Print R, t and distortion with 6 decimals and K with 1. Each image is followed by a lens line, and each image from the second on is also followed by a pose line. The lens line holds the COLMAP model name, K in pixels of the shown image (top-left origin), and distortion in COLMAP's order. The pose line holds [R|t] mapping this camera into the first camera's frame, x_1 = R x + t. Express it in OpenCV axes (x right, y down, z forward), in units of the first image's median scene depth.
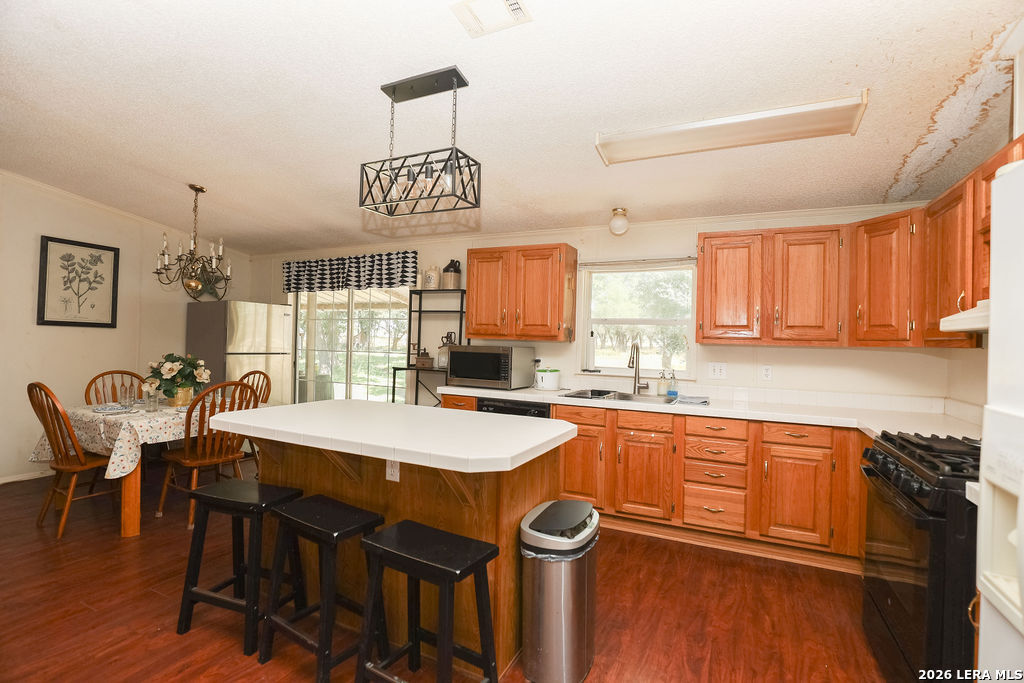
lens RADIAL K [[469.3, 0, 519.2], [0, 469.3, 336.4], [0, 0, 1]] dist [-0.034925, 0.001600]
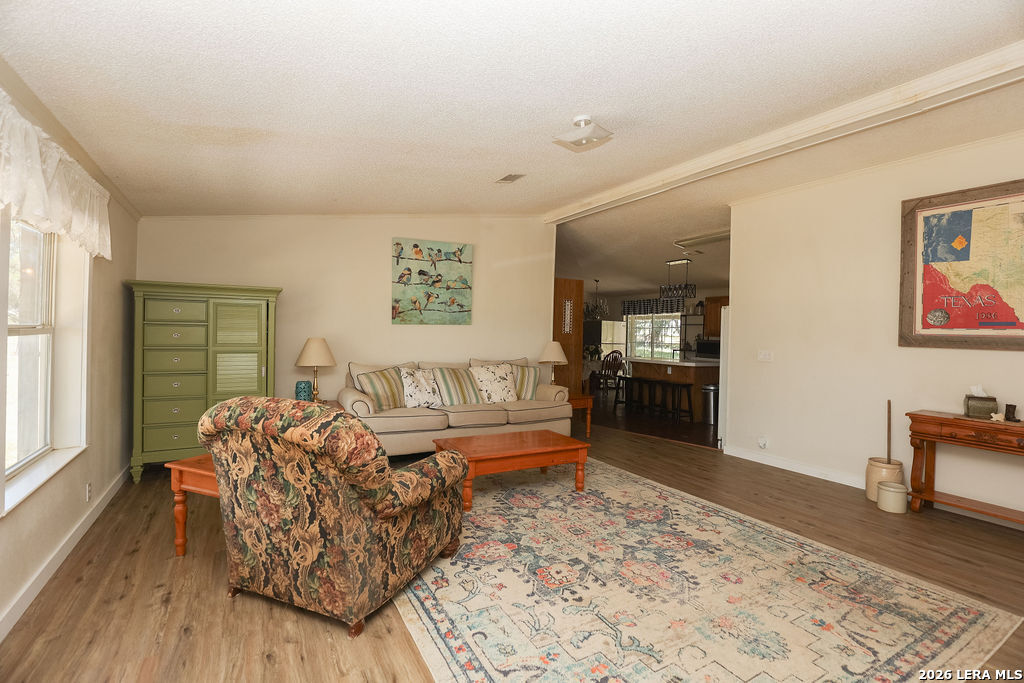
lens RADIAL K [[469.3, 0, 519.2], [0, 469.3, 336.4], [0, 0, 1]] dist [-0.034925, 0.001600]
pose [[0.824270, -0.002900, -0.566189, 0.397399], [0.004773, 0.999987, 0.001826, -0.005099], [0.566176, -0.004208, 0.824273, -1.282895]]
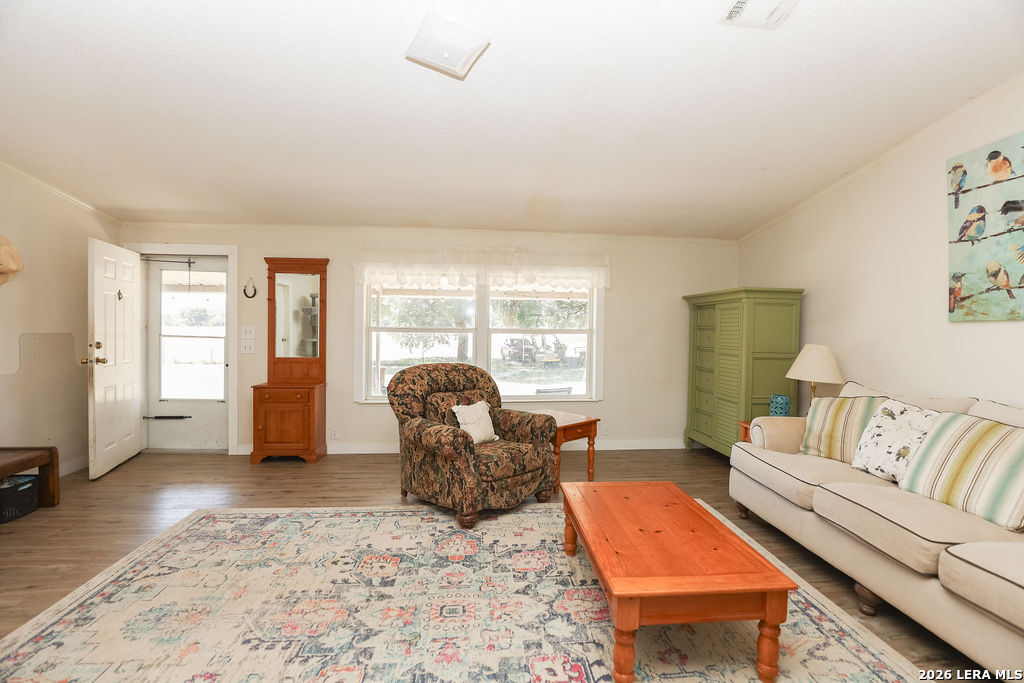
lens RADIAL K [[469.3, 0, 519.2], [0, 469.3, 336.4], [0, 0, 1]] dist [-0.034925, 0.001600]
pose [[-0.857799, -0.028240, -0.513210, 0.266422], [-0.030809, 0.999519, -0.003504, 0.004226], [0.513062, 0.012805, -0.858256, -0.222573]]
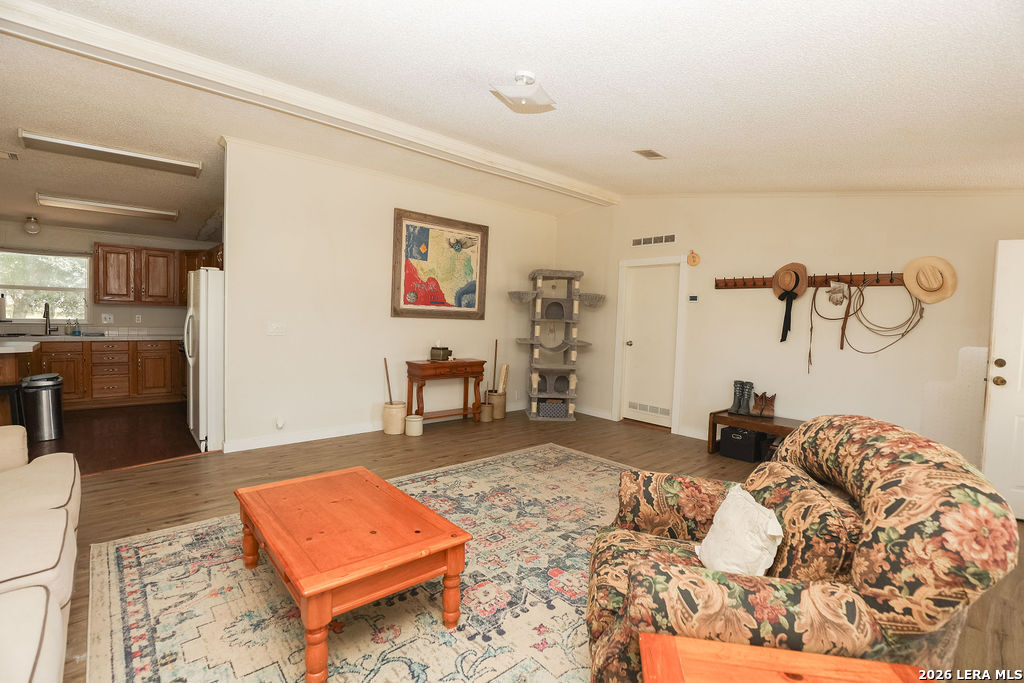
lens RADIAL K [[469.3, 0, 519.2], [0, 469.3, 336.4], [0, 0, 1]] dist [-0.034925, 0.001600]
pose [[0.383771, -0.052322, 0.921945, -0.475320], [-0.033006, 0.996978, 0.070320, -0.026378], [-0.922838, -0.057417, 0.380884, -0.914435]]
